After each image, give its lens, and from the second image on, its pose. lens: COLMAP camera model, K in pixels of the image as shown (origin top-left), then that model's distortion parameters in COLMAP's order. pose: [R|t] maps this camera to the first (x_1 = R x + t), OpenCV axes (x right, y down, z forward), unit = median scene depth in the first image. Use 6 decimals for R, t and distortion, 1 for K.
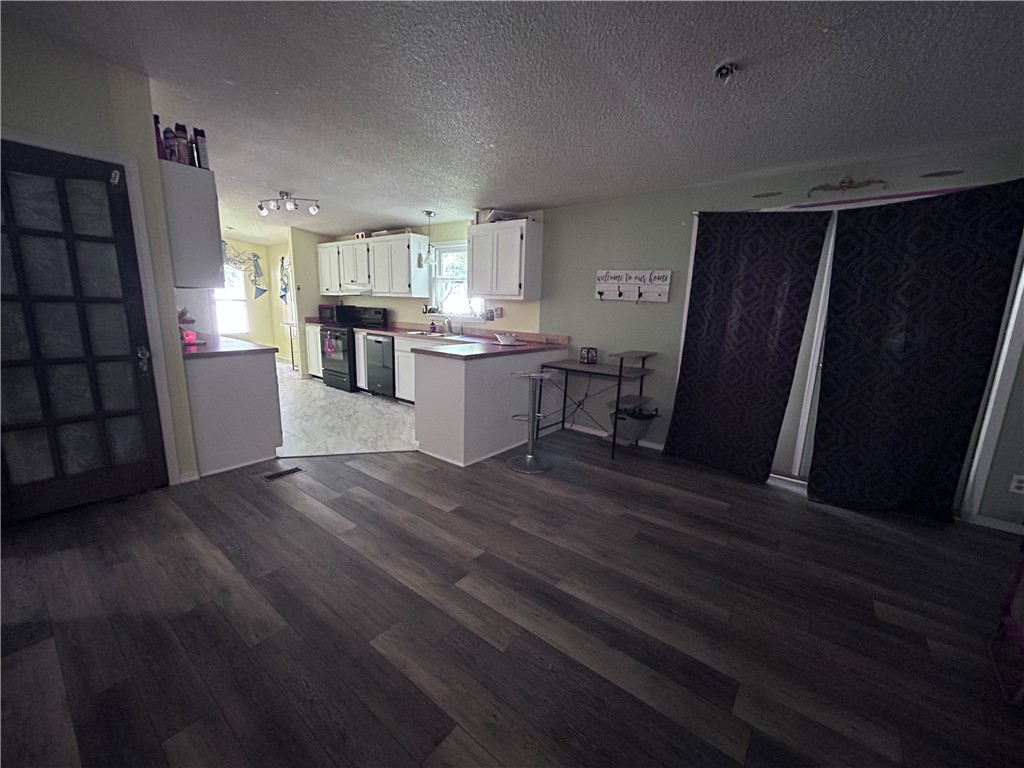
lens RADIAL K [[410.2, 0, 512.0], [0, 410.2, 384.0], [0, 0, 1]] dist [0.001269, -0.000108]
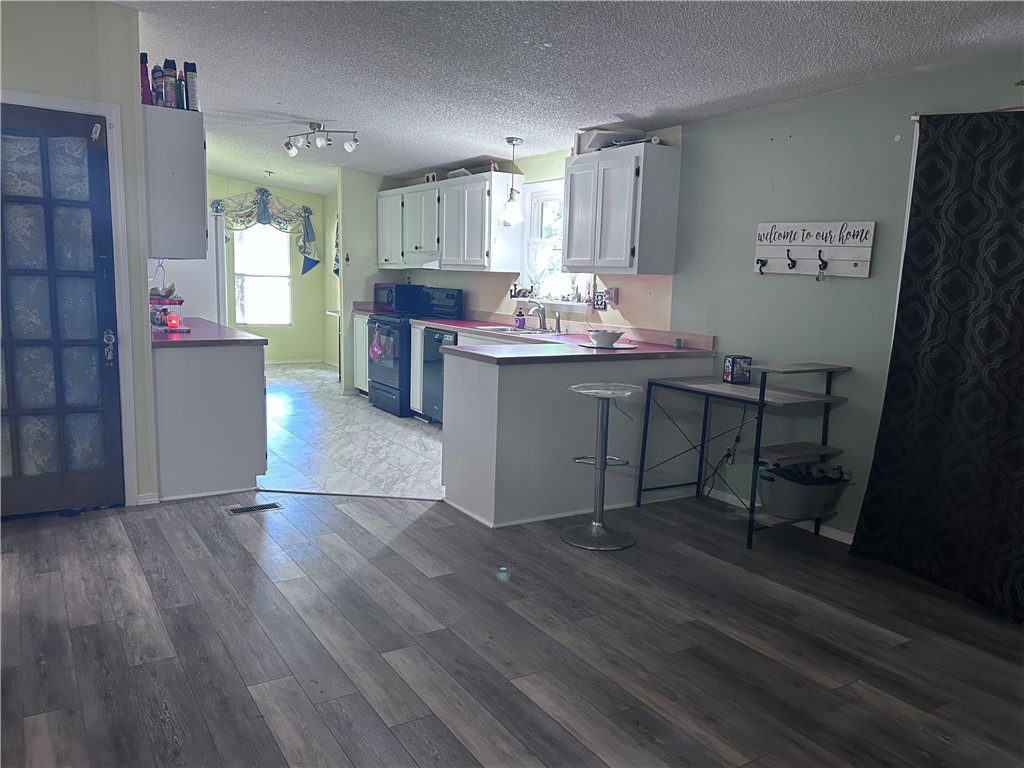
lens RADIAL K [[764.0, 0, 510.6], [0, 764.0, 392.8], [0, 0, 1]] dist [0.091579, -0.125984]
pose [[0.942036, 0.049929, -0.331776, 0.276989], [-0.067292, 0.996889, -0.041045, 0.032423], [0.328694, 0.060992, 0.942465, -0.140778]]
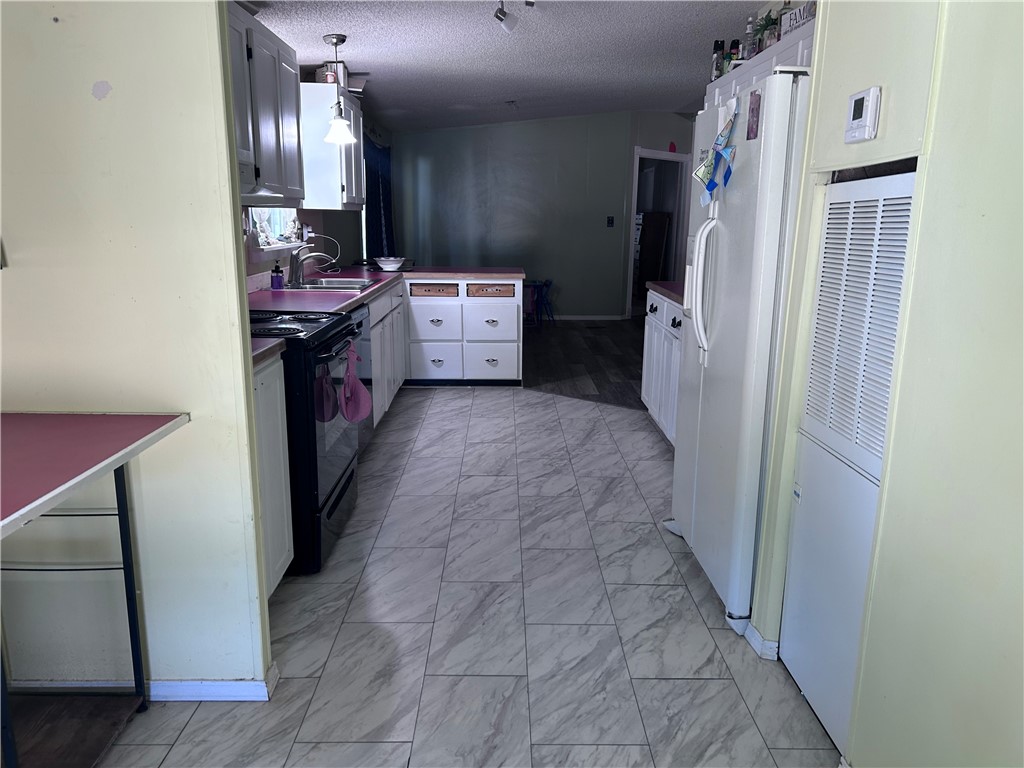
lens RADIAL K [[764.0, 0, 510.6], [0, 764.0, 392.8], [0, 0, 1]] dist [0.091579, -0.125984]
pose [[-0.624965, -0.207941, 0.752449, -1.483158], [0.125259, 0.924671, 0.359573, -0.435249], [-0.770538, 0.318972, -0.551841, 1.961231]]
